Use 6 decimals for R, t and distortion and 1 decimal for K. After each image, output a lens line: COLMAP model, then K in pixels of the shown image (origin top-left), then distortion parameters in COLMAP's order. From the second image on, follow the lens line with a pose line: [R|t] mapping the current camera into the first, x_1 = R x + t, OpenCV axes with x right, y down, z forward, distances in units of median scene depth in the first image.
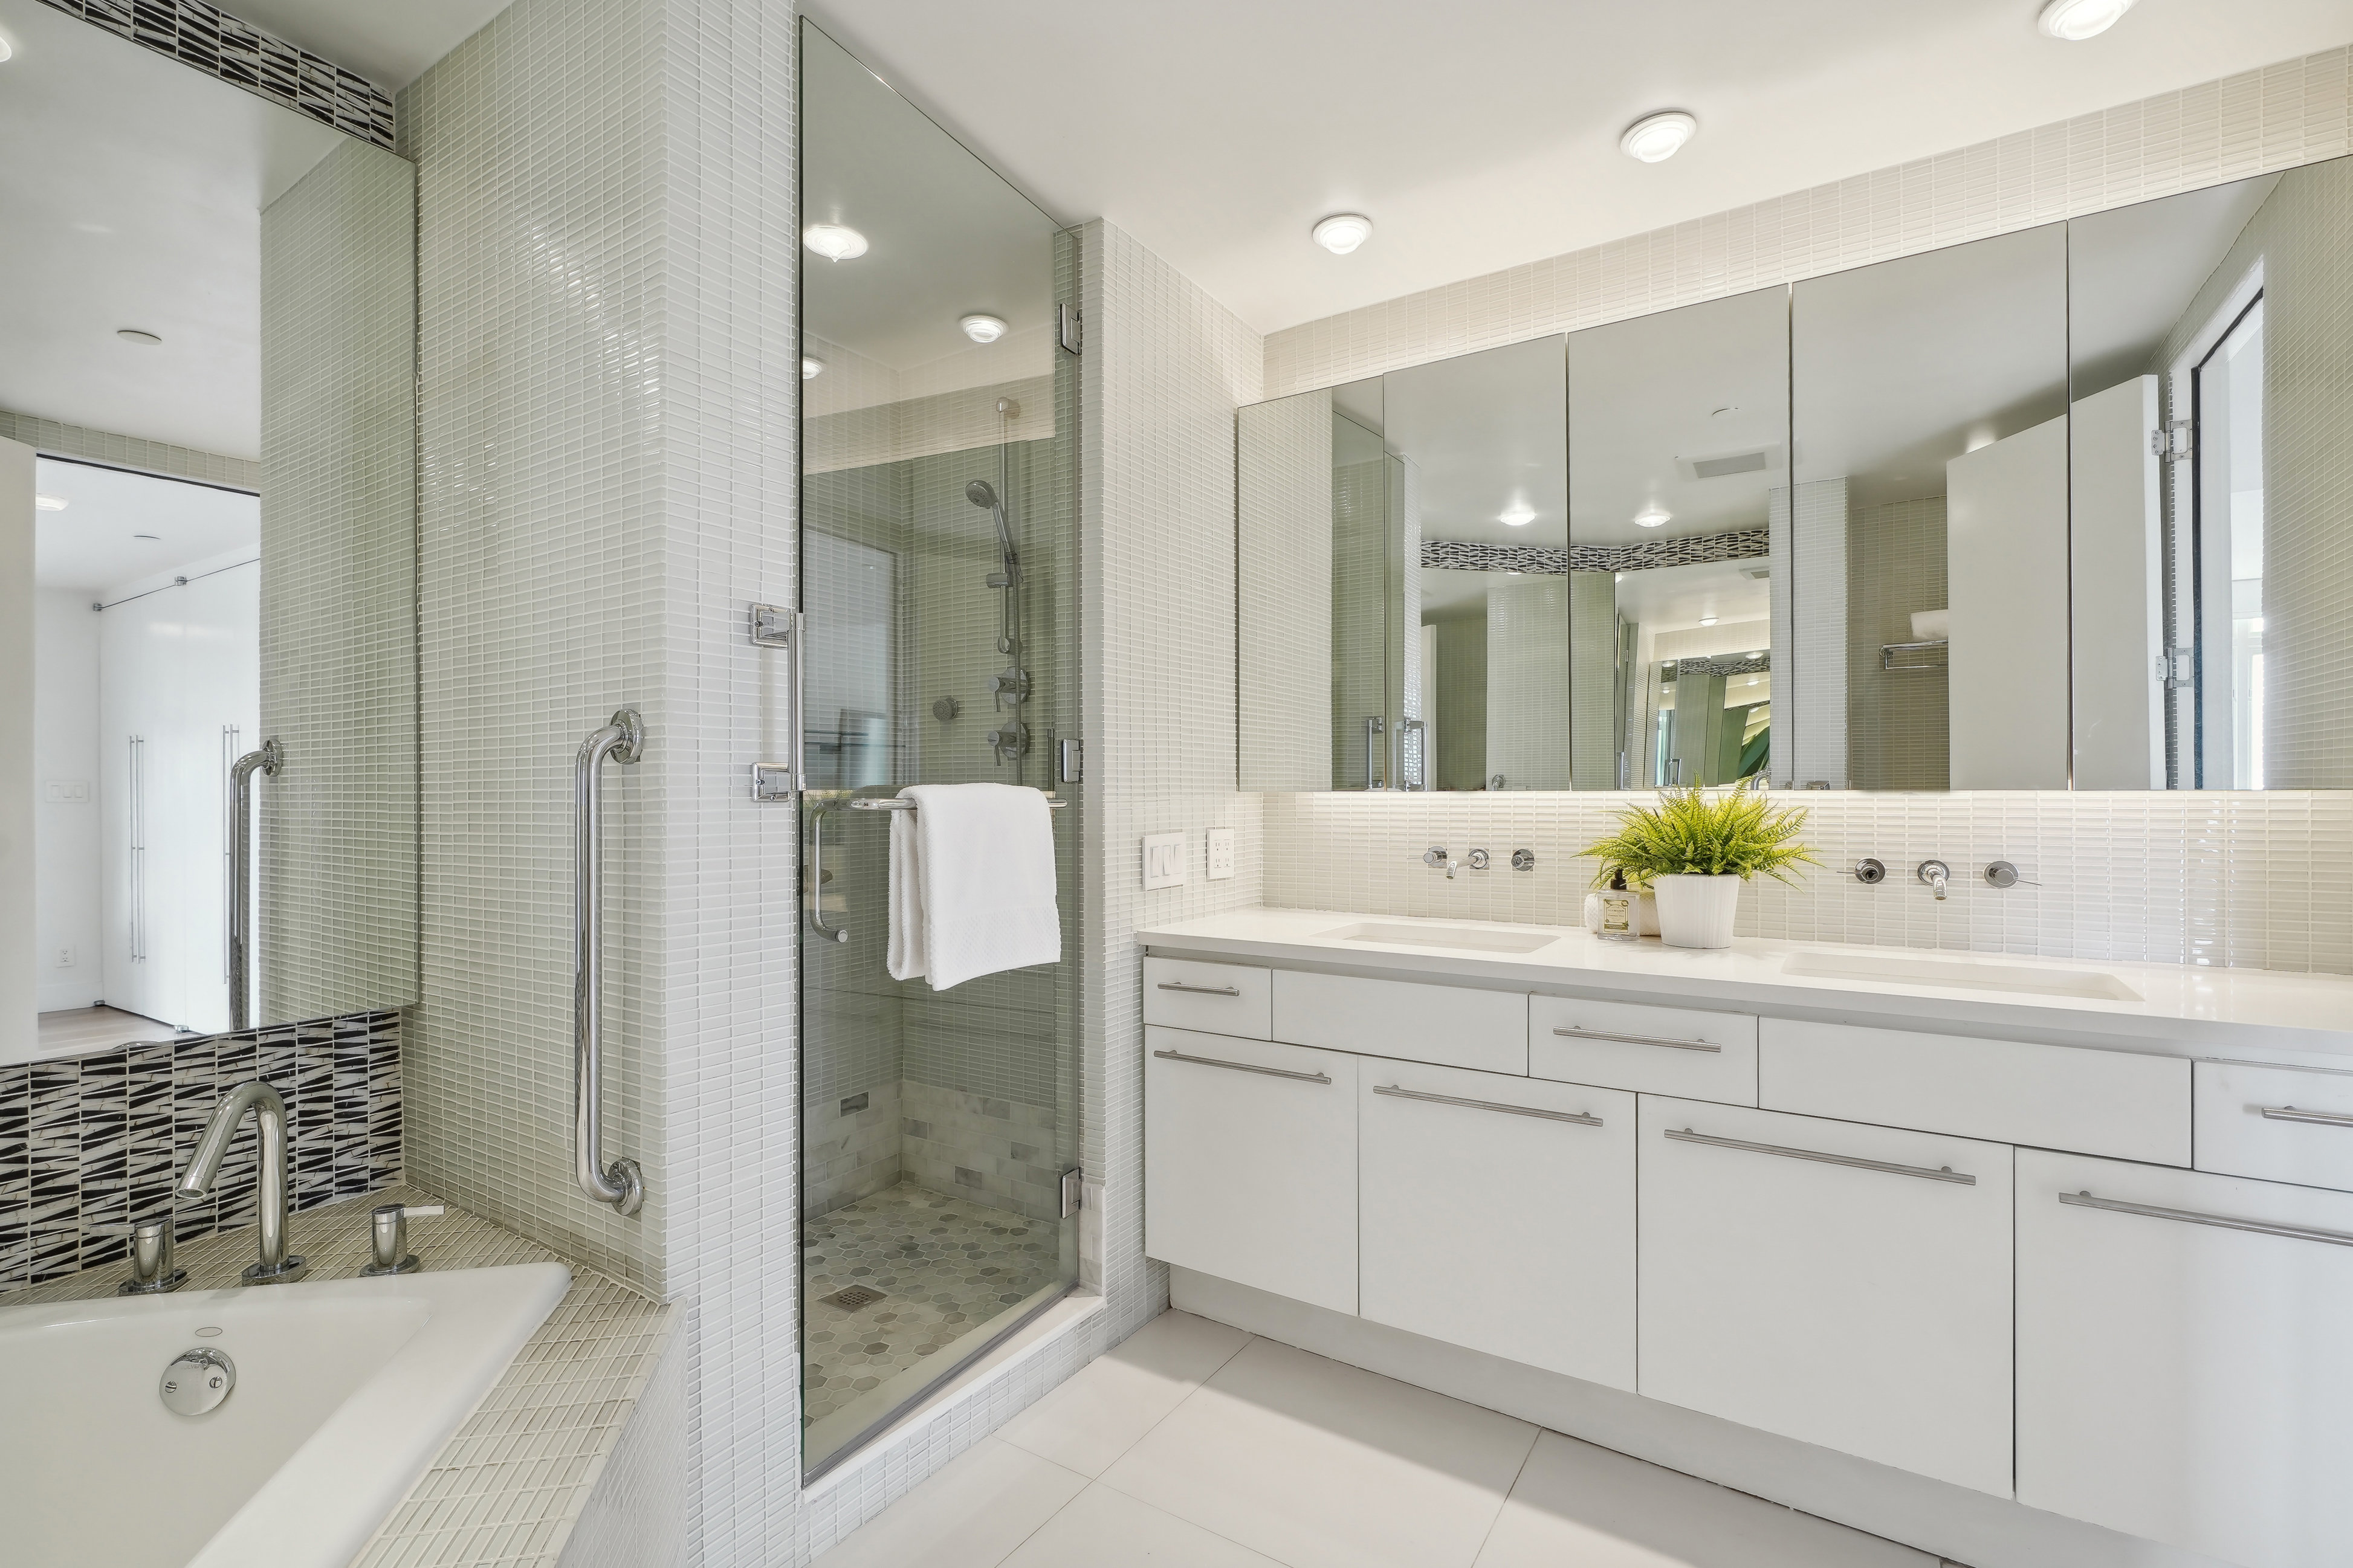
lens RADIAL K [[1088.4, 0, 1174.0], [0, 1088.4, 783.1], [0, 0, 1]] dist [-0.008173, 0.002110]
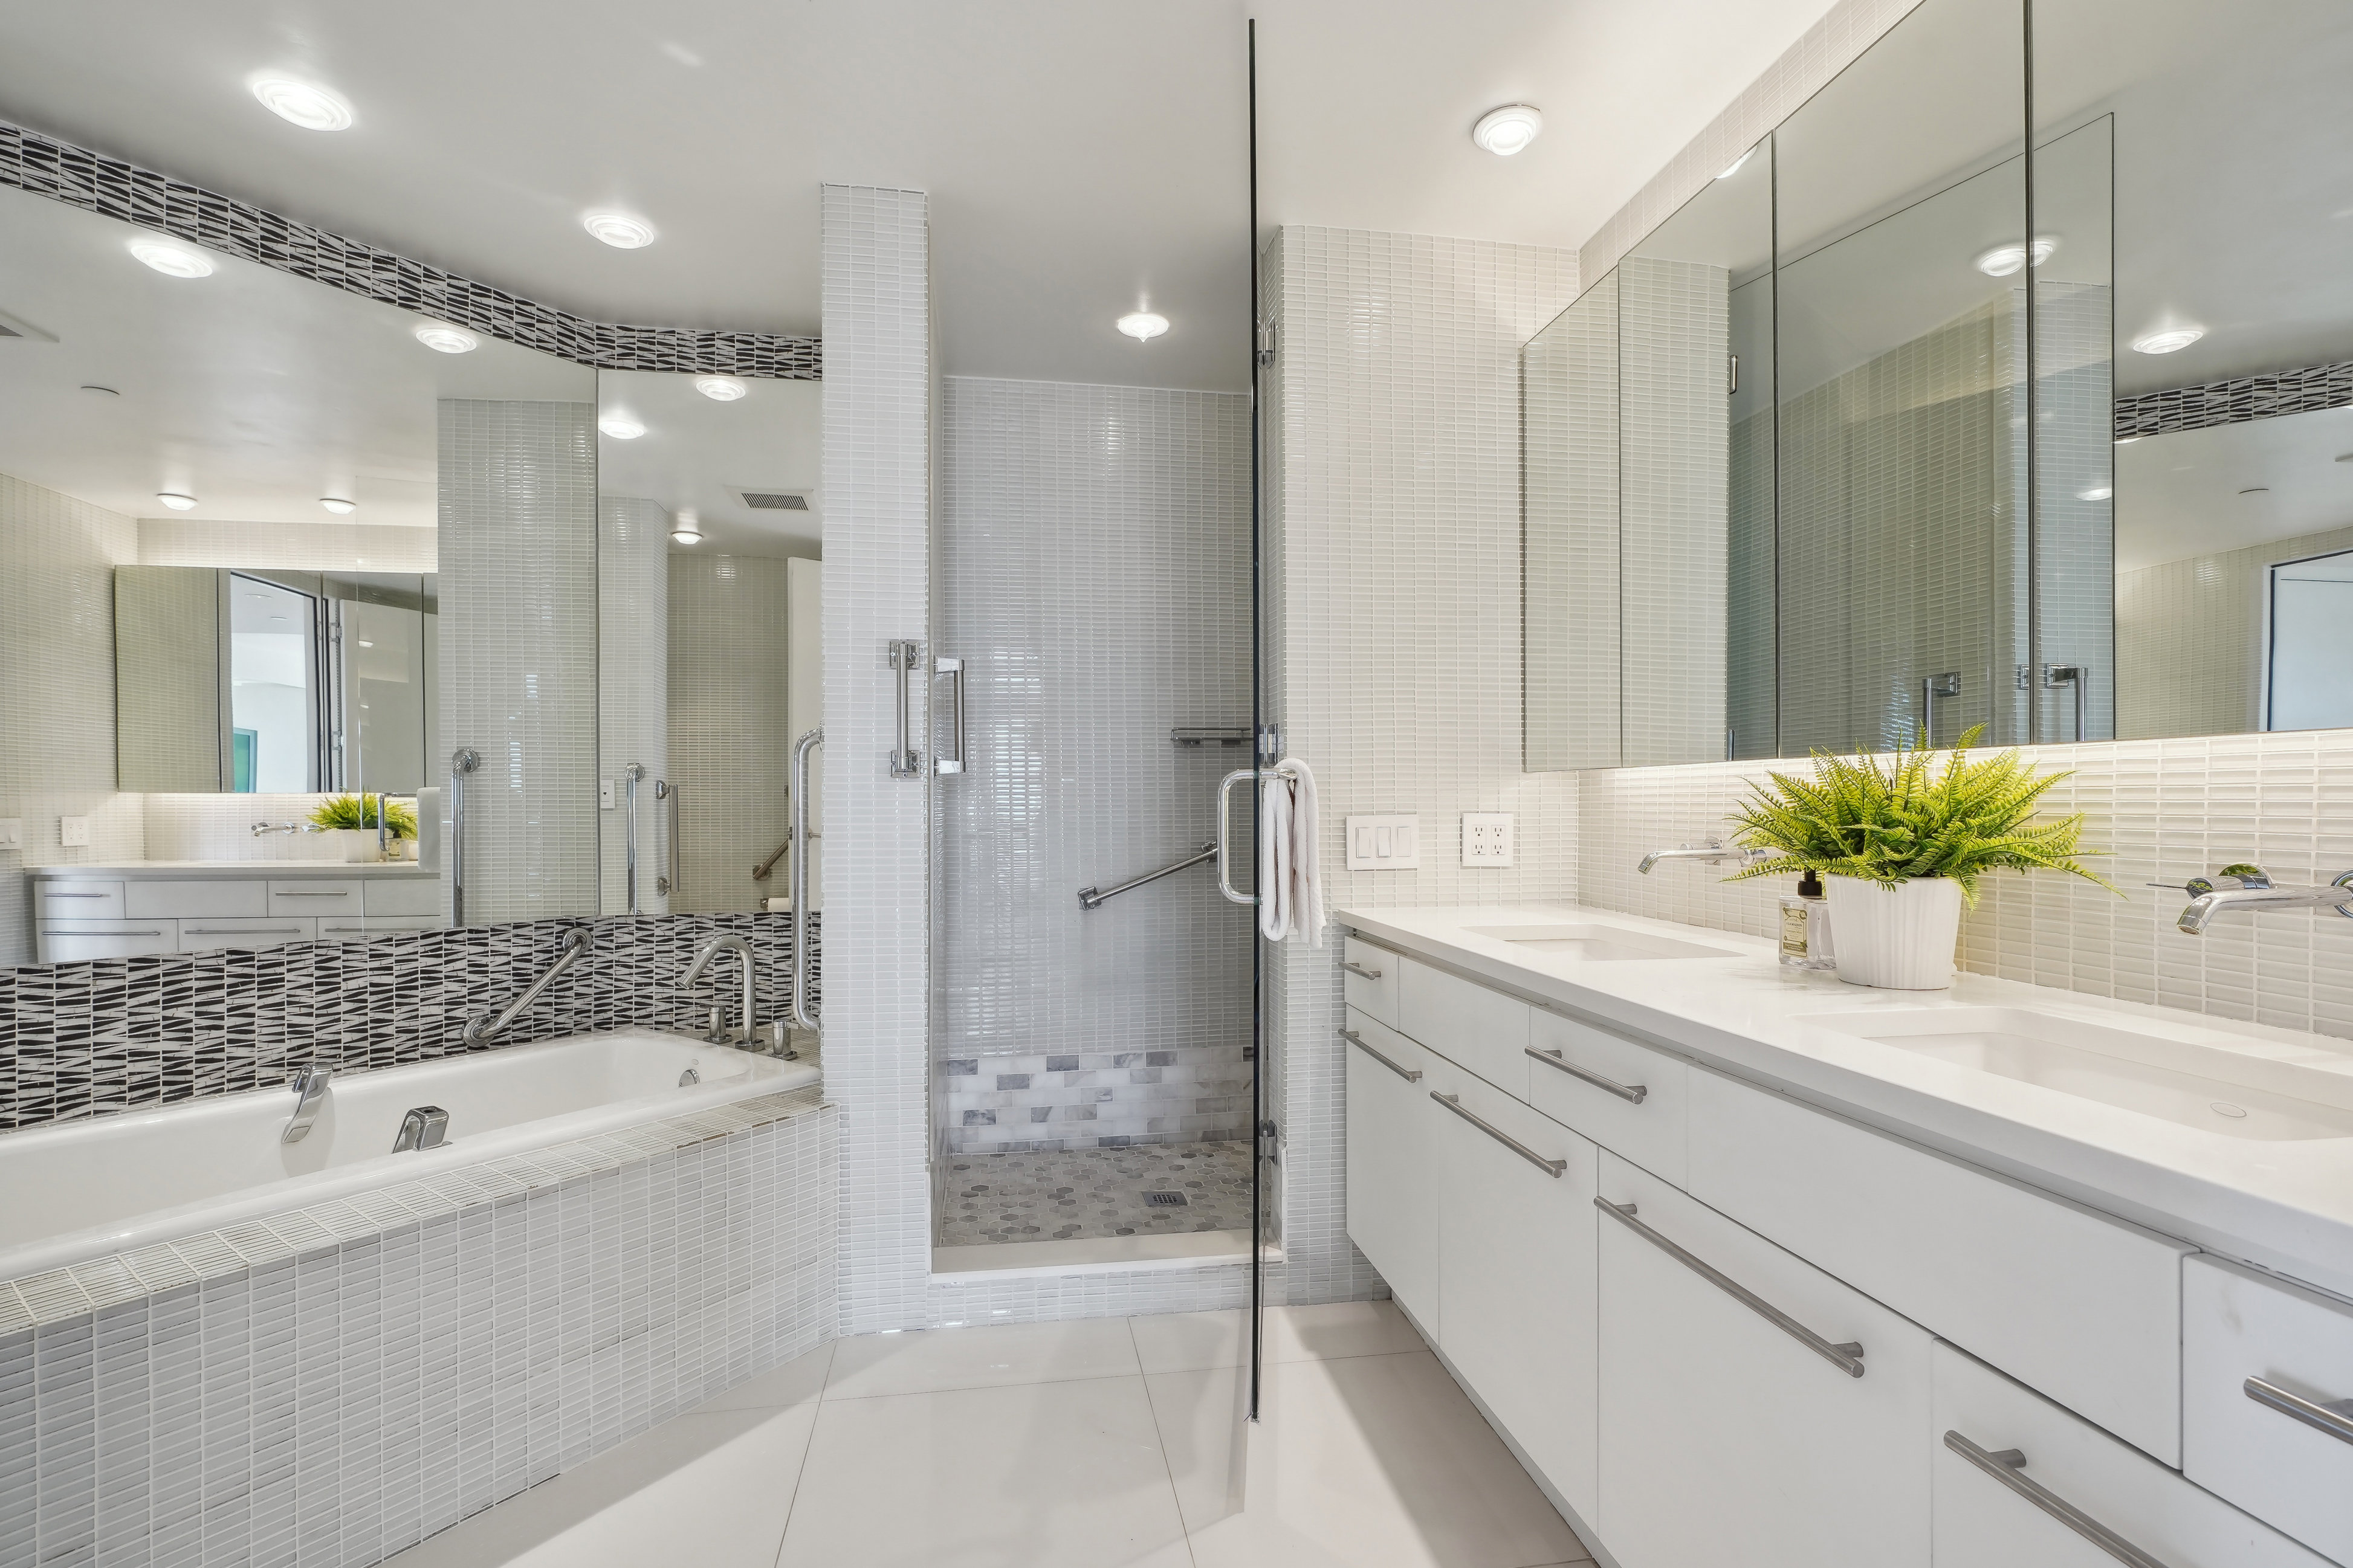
lens RADIAL K [[1088.4, 0, 1171.0], [0, 1088.4, 794.4], [0, 0, 1]] dist [-0.008173, 0.002110]
pose [[0.666986, -0.004353, -0.745057, 0.675580], [0.006588, 0.999978, 0.000055, 0.030600], [0.745041, -0.004945, 0.667000, 0.229722]]
